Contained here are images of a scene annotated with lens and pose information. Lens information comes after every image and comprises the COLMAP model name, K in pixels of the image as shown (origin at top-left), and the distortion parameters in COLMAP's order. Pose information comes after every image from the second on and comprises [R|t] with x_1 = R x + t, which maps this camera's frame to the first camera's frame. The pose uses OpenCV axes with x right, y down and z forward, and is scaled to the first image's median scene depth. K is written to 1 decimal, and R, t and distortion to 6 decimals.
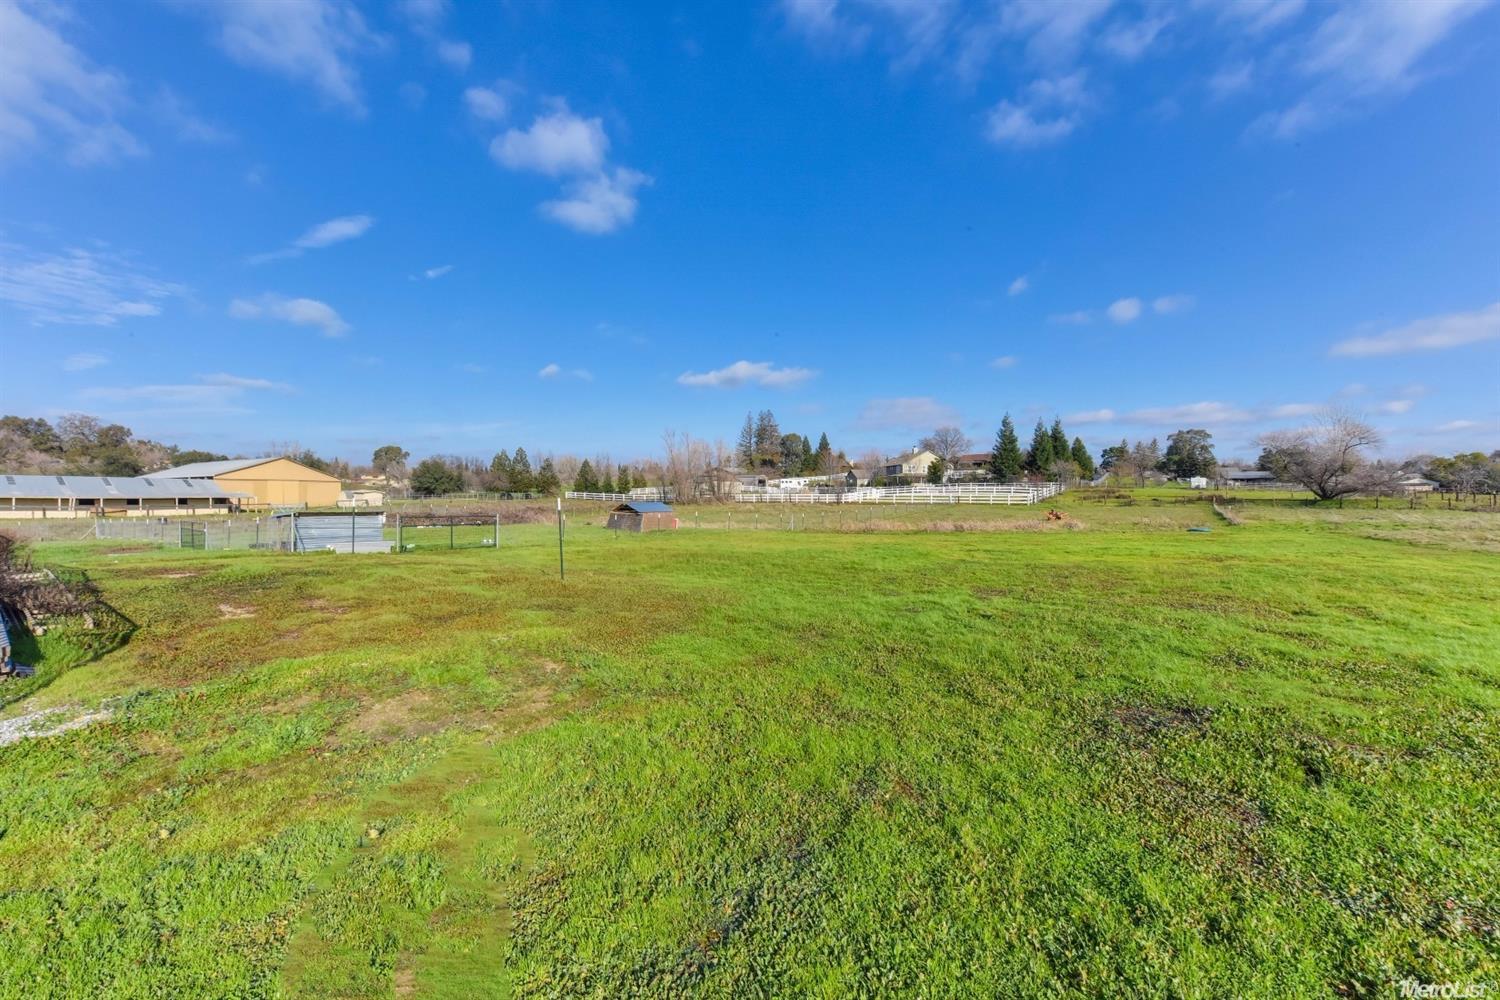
lens RADIAL K [[586.6, 0, 741.1], [0, 586.6, 486.2], [0, 0, 1]] dist [-0.007290, -0.000006]
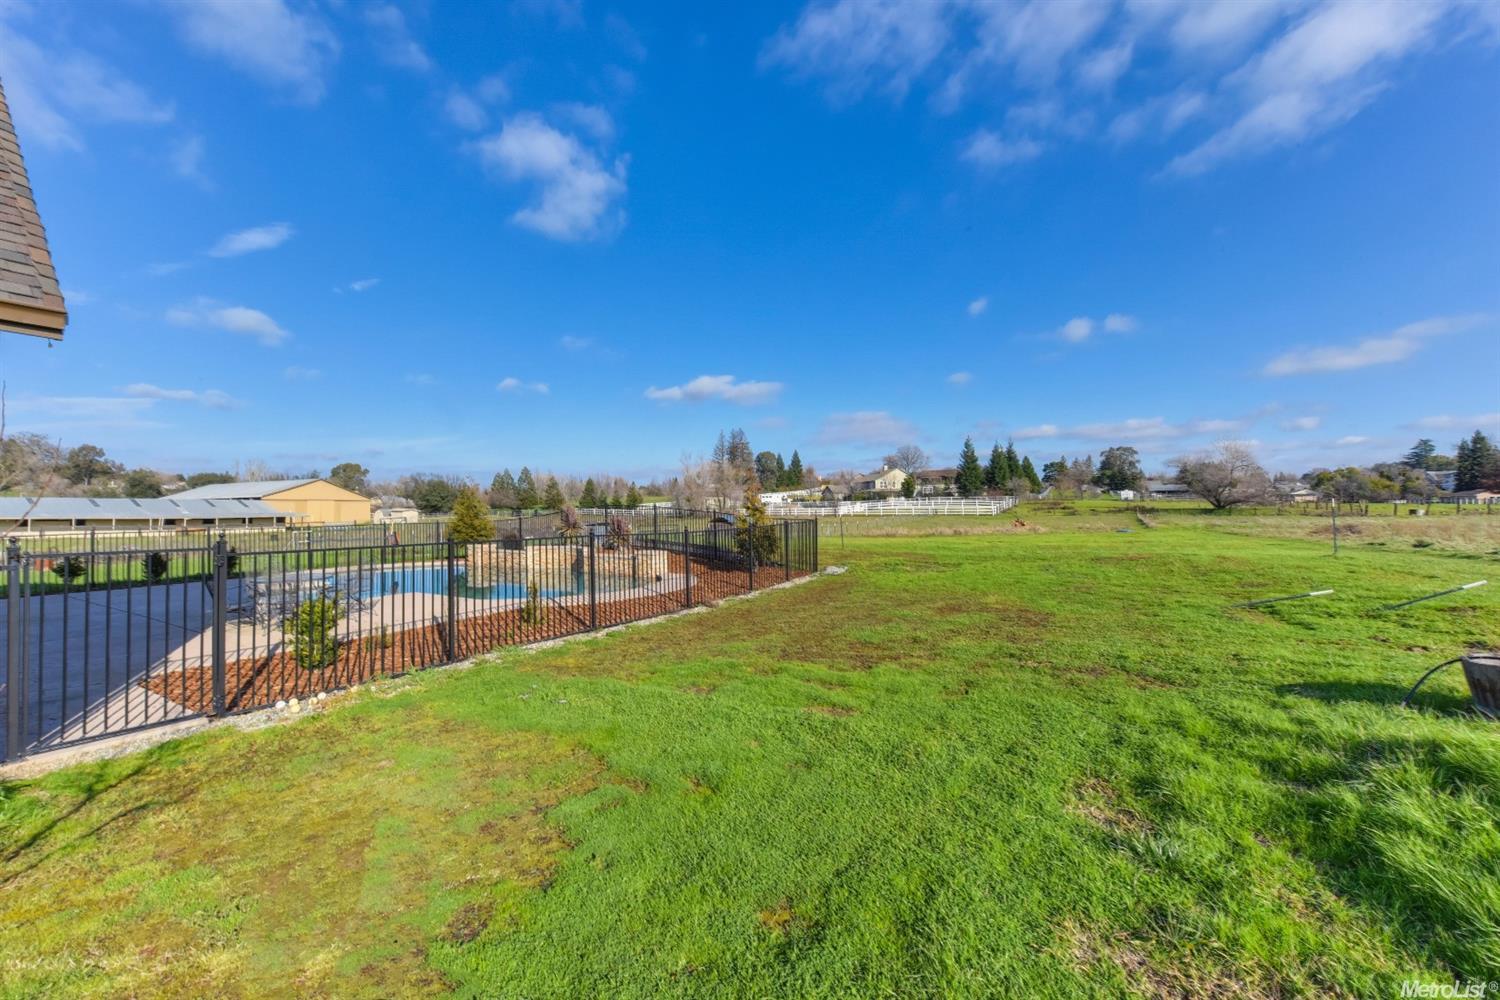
lens RADIAL K [[586.6, 0, 750.8], [0, 586.6, 512.2], [0, 0, 1]] dist [-0.007290, -0.000006]
pose [[0.995760, -0.010515, 0.091388, -0.064681], [0.008734, 0.999764, 0.019868, -0.001674], [-0.091575, -0.018986, 0.995617, -0.086320]]
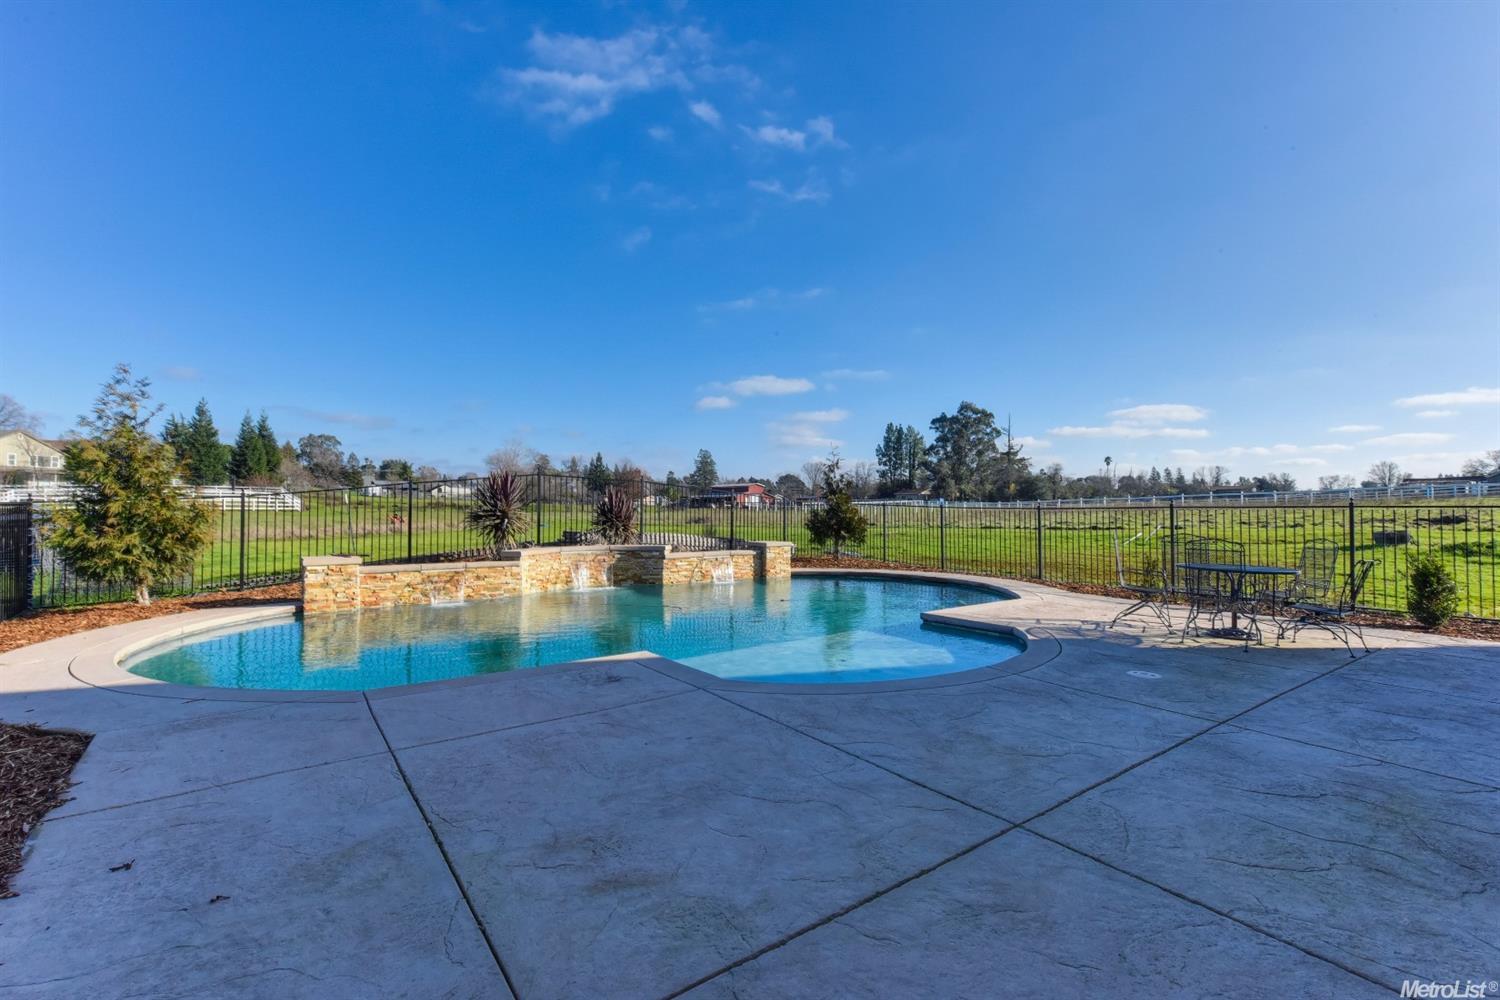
lens RADIAL K [[685.3, 0, 759.8], [0, 685.3, 501.9], [0, 0, 1]] dist [-0.005081, -0.000621]
pose [[0.287705, 0.005718, 0.957702, -0.175613], [-0.016934, 0.999856, -0.000882, 0.002716], [-0.957569, -0.015963, 0.287761, 0.006623]]
